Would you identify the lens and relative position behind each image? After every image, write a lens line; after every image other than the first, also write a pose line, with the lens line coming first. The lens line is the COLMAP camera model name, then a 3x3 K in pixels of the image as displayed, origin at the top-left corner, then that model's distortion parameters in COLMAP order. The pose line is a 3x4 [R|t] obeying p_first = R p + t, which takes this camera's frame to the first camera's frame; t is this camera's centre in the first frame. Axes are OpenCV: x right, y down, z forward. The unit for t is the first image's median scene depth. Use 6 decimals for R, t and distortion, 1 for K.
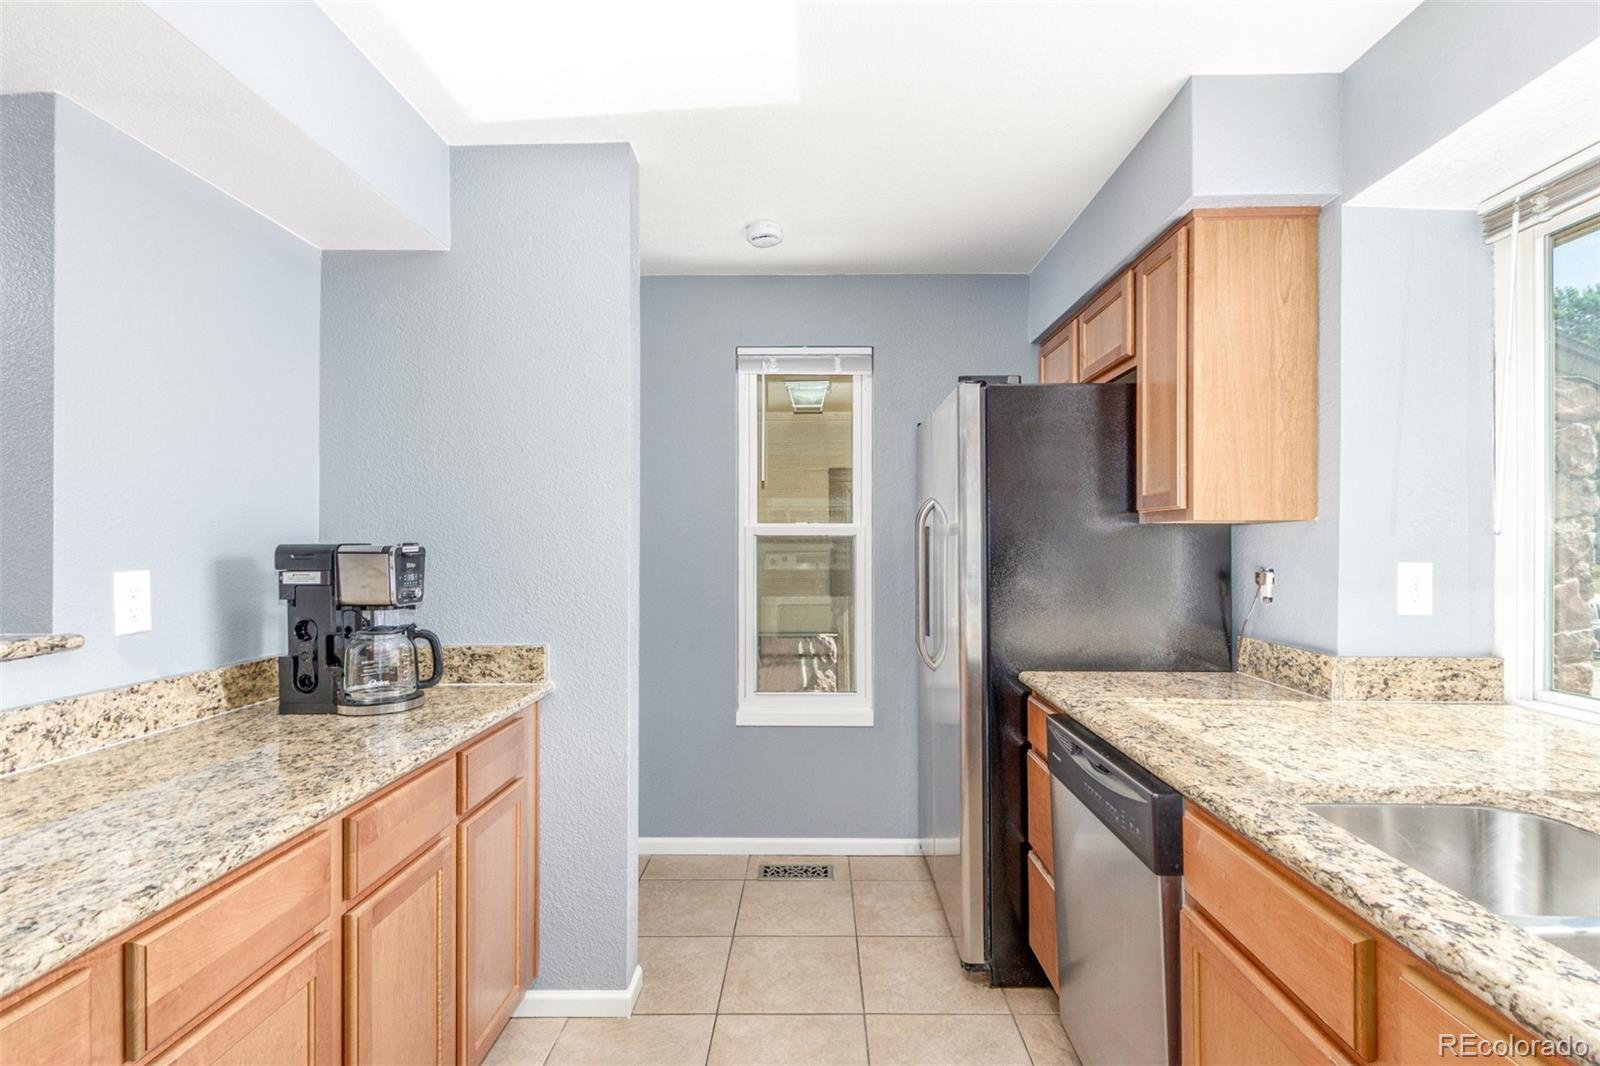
lens RADIAL K [[761.3, 0, 804.9], [0, 761.3, 539.3], [0, 0, 1]] dist [0.011262, -0.006616]
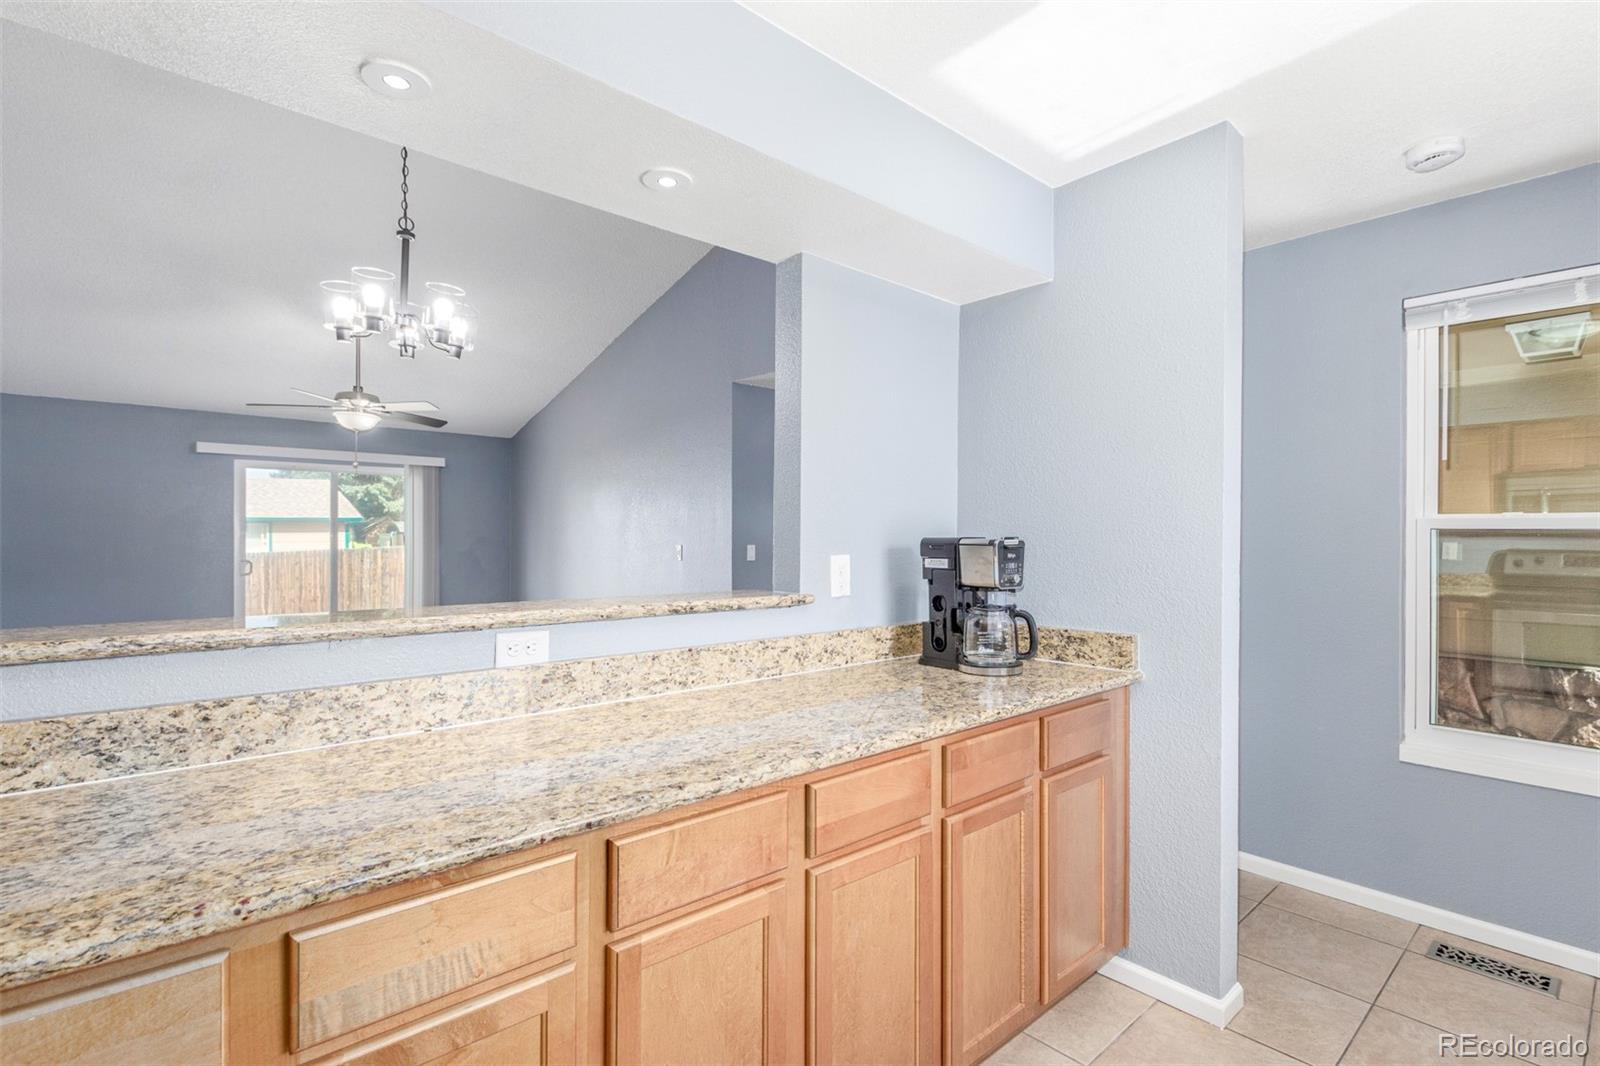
lens RADIAL K [[761.3, 0, 813.9], [0, 761.3, 533.9], [0, 0, 1]] dist [0.011262, -0.006616]
pose [[0.675674, -0.000249, -0.737200, 0.159345], [-0.000001, 1.000000, -0.000339, 0.000349], [0.737200, 0.000230, 0.675674, -0.039147]]
